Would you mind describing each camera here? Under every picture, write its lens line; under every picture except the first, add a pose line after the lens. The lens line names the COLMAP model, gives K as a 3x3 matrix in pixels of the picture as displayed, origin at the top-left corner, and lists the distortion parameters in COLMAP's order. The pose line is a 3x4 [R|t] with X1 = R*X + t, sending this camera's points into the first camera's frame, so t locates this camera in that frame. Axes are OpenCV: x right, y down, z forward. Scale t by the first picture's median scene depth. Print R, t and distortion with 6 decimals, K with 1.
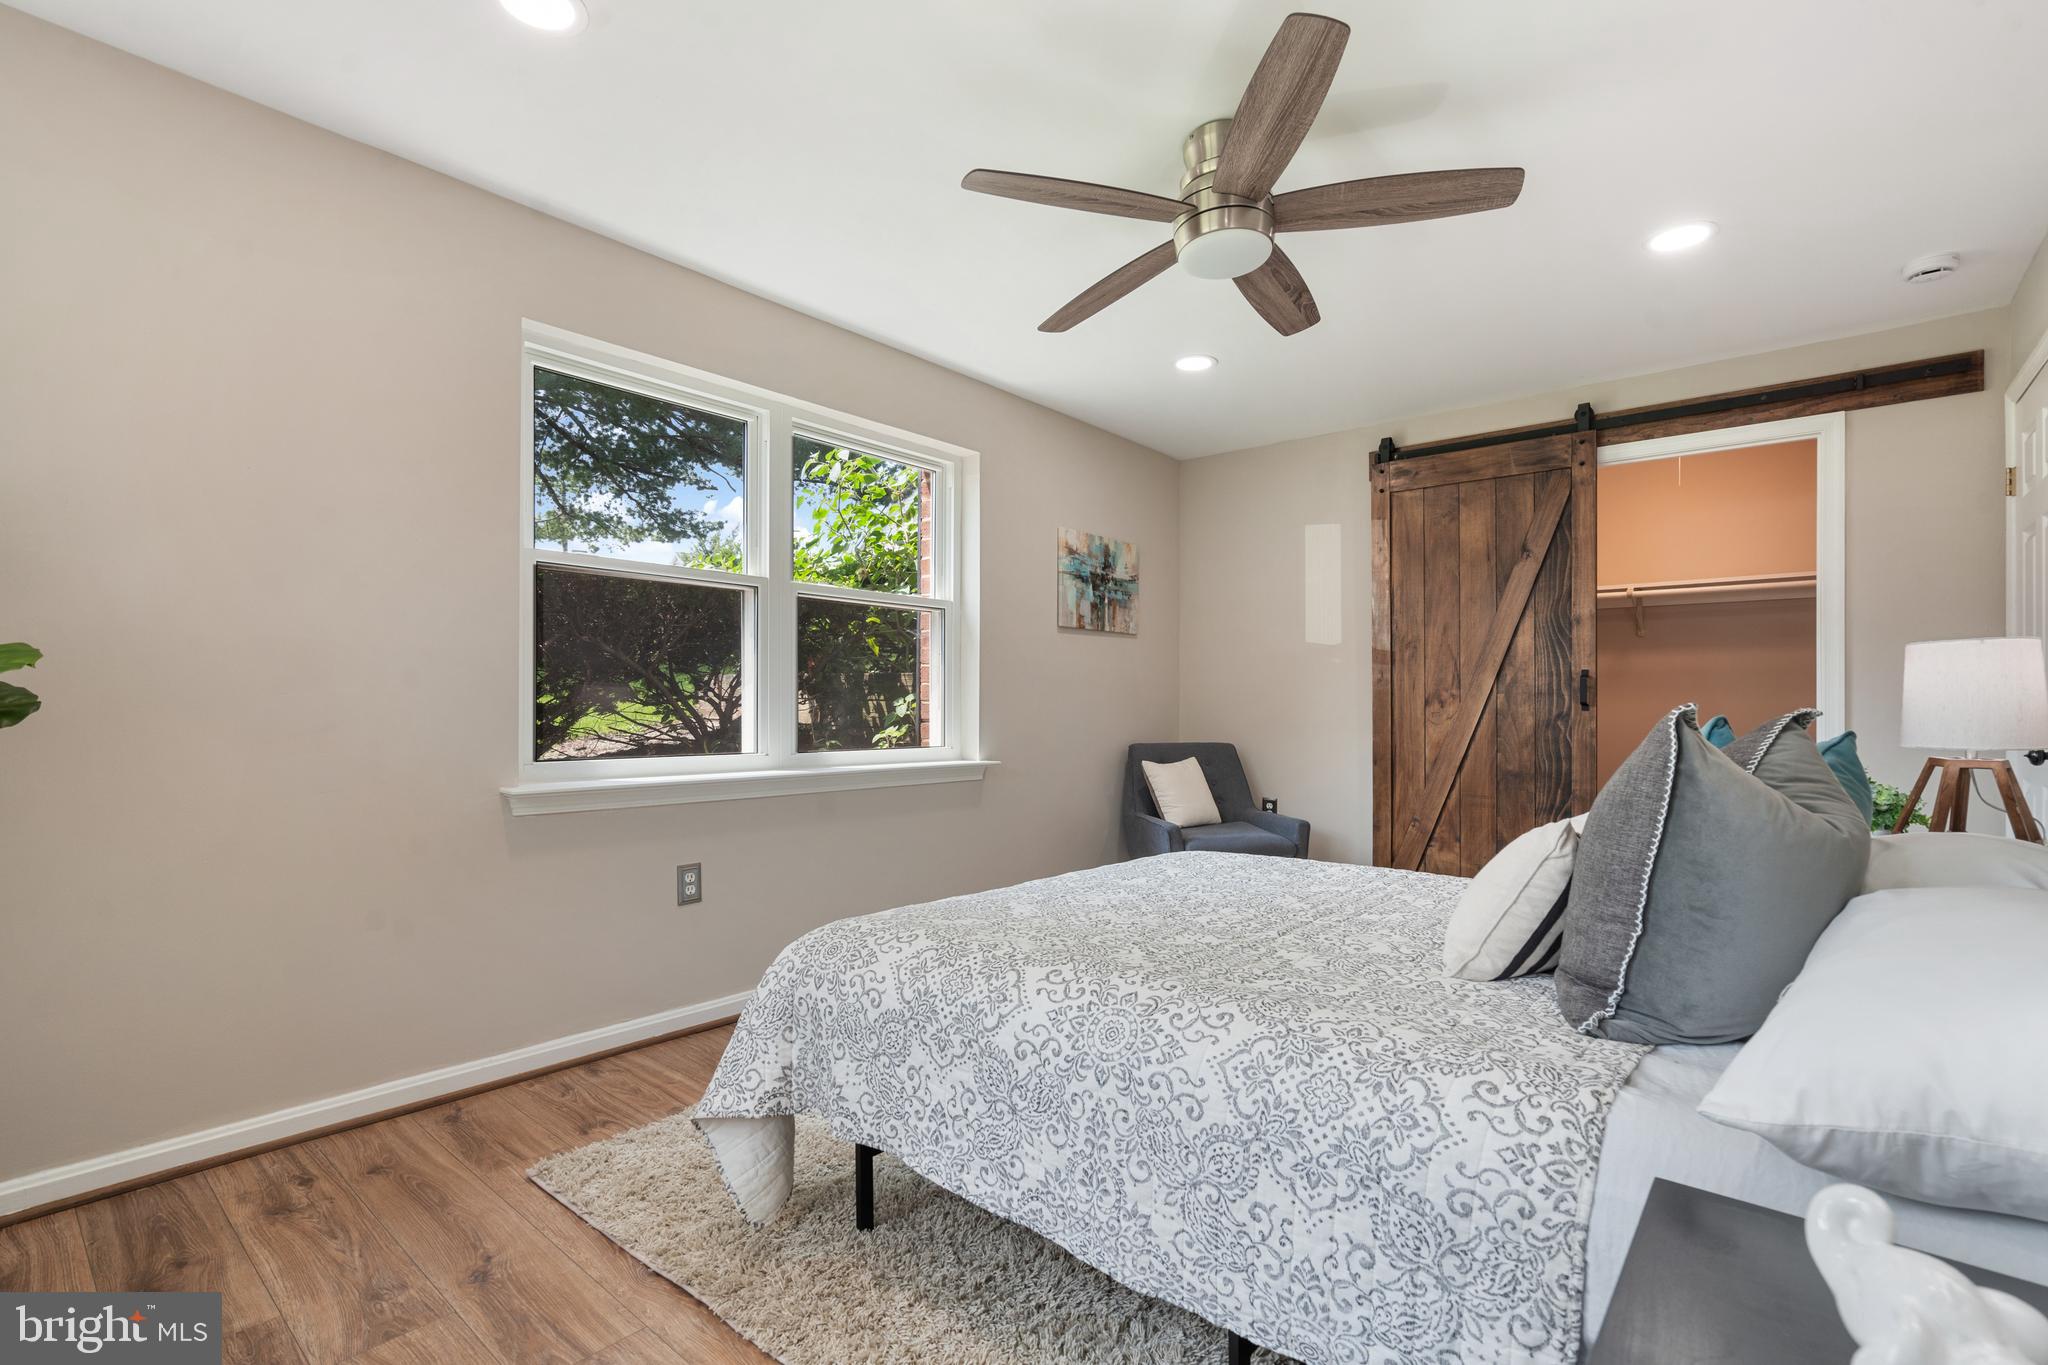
lens RADIAL K [[942.8, 0, 1024.8], [0, 942.8, 695.2], [0, 0, 1]] dist [-0.002157, 0.000095]
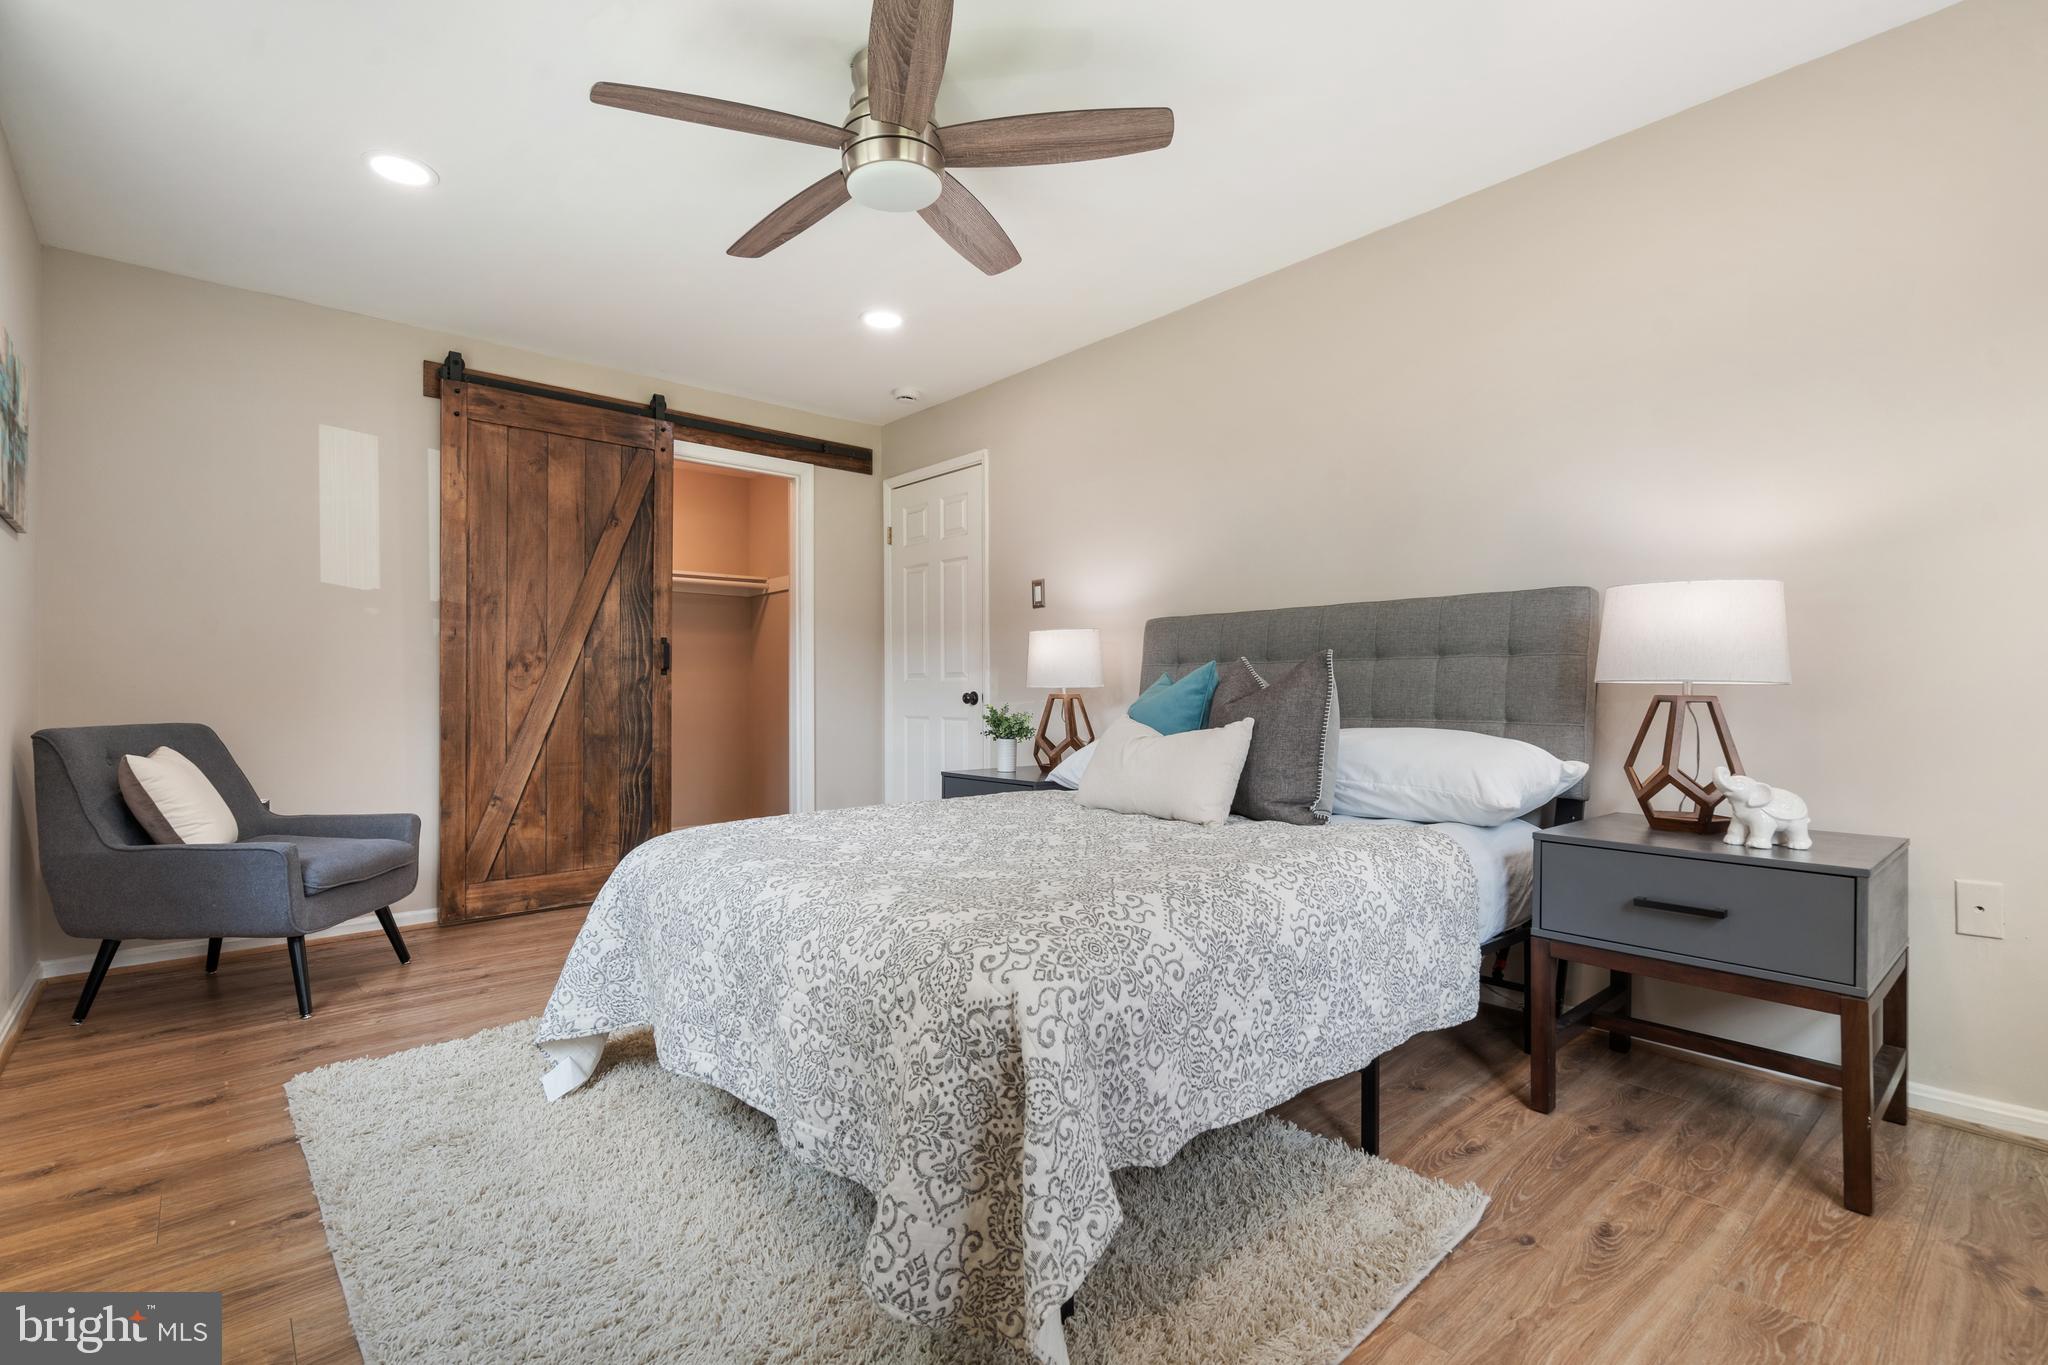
lens RADIAL K [[934.4, 0, 1024.0], [0, 934.4, 682.5], [0, 0, 1]] dist [-0.001731, 0.001205]
pose [[0.141392, 0.004994, 0.989941, -0.394549], [-0.004497, 0.999980, -0.004402, 0.026233], [-0.989943, -0.003829, 0.141412, 0.397305]]
